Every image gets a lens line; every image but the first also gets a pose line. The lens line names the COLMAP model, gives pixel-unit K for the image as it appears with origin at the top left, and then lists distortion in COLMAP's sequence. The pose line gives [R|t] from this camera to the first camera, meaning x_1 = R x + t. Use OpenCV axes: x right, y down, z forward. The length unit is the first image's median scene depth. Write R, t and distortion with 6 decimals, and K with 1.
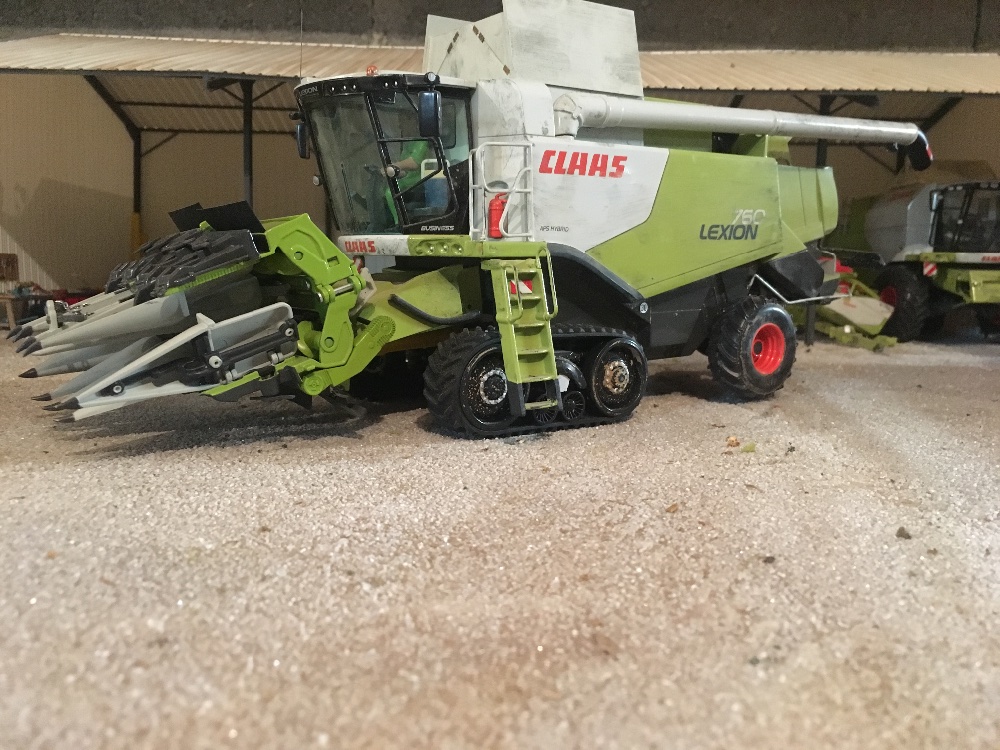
lens RADIAL K [[856.8, 0, 494.3], [0, 856.8, 374.9], [0, 0, 1]] dist [0.072453, -0.119720]
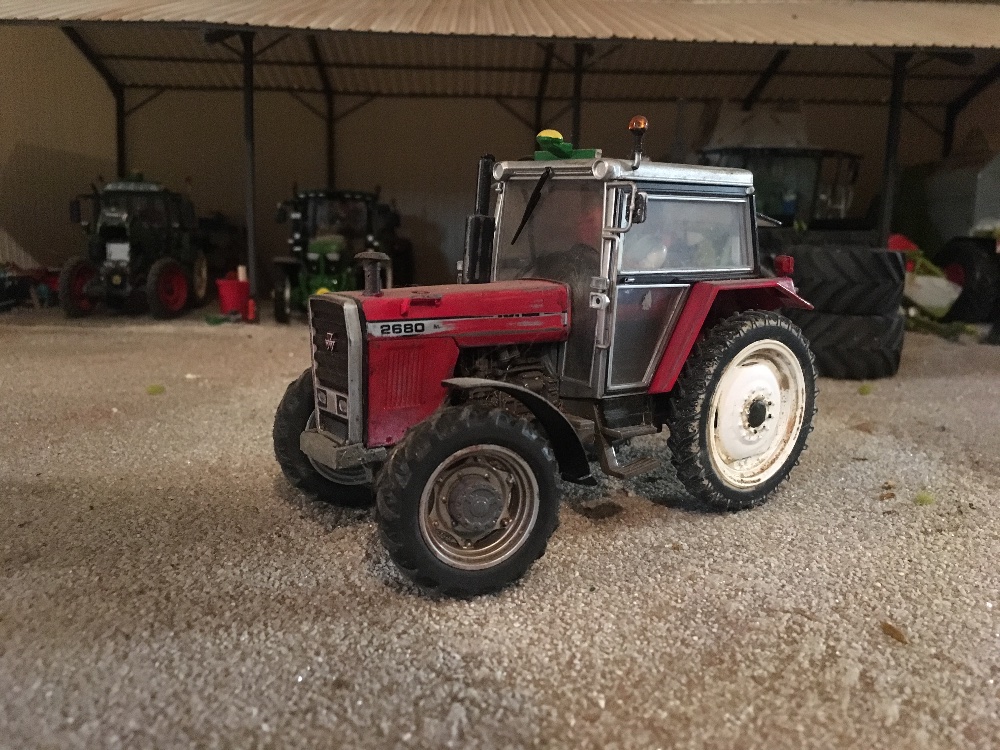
lens RADIAL K [[856.8, 0, 493.7], [0, 856.8, 380.0], [0, 0, 1]] dist [0.072453, -0.119720]
pose [[0.999889, -0.002792, 0.014637, -0.089196], [0.001988, 0.998503, 0.054664, -0.063742], [-0.014768, -0.054629, 0.998398, 0.180287]]
